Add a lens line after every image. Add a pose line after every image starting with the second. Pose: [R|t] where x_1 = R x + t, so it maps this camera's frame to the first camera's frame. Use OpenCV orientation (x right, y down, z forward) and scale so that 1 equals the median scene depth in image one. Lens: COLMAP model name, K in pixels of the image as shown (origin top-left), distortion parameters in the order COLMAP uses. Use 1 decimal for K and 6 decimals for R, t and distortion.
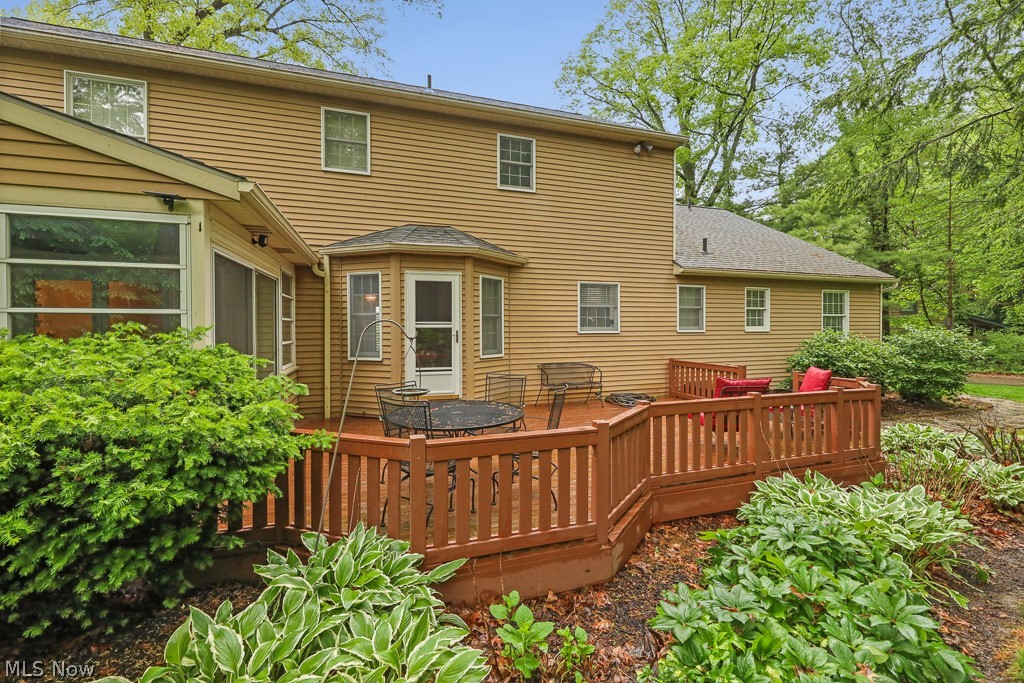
lens RADIAL K [[427.7, 0, 495.3], [0, 427.7, 328.3], [0, 0, 1]] dist [-0.001508, 0.000247]
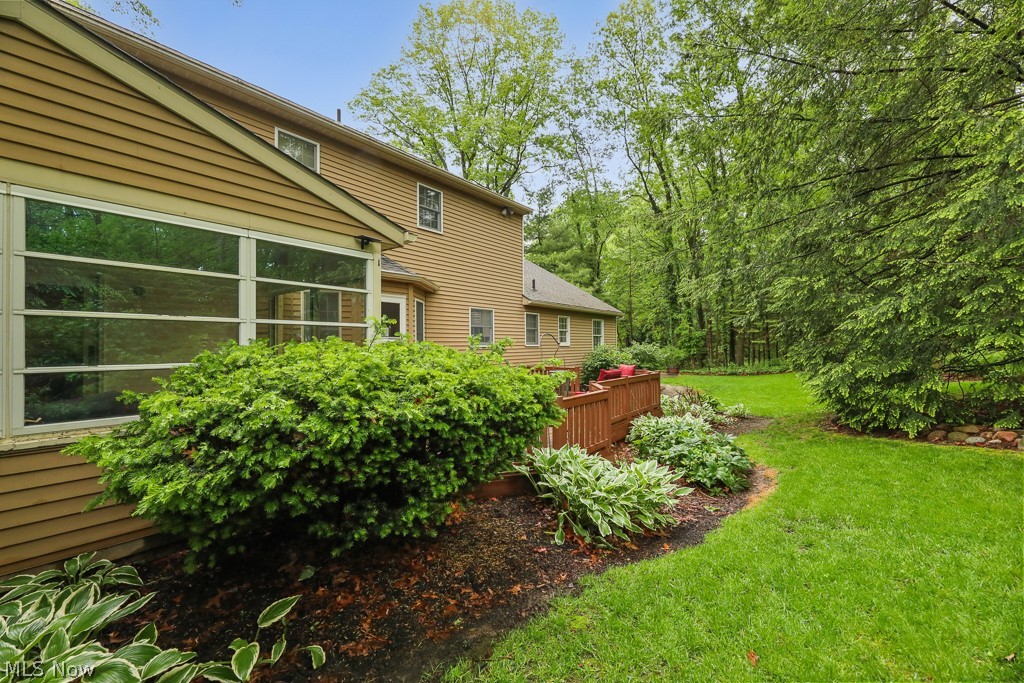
lens RADIAL K [[427.7, 0, 490.7], [0, 427.7, 344.6], [0, 0, 1]] dist [-0.001508, 0.000247]
pose [[0.845390, 0.003005, 0.534141, -0.478963], [-0.000420, 0.999988, -0.004961, 0.012677], [-0.534149, 0.003970, 0.845381, -0.142904]]
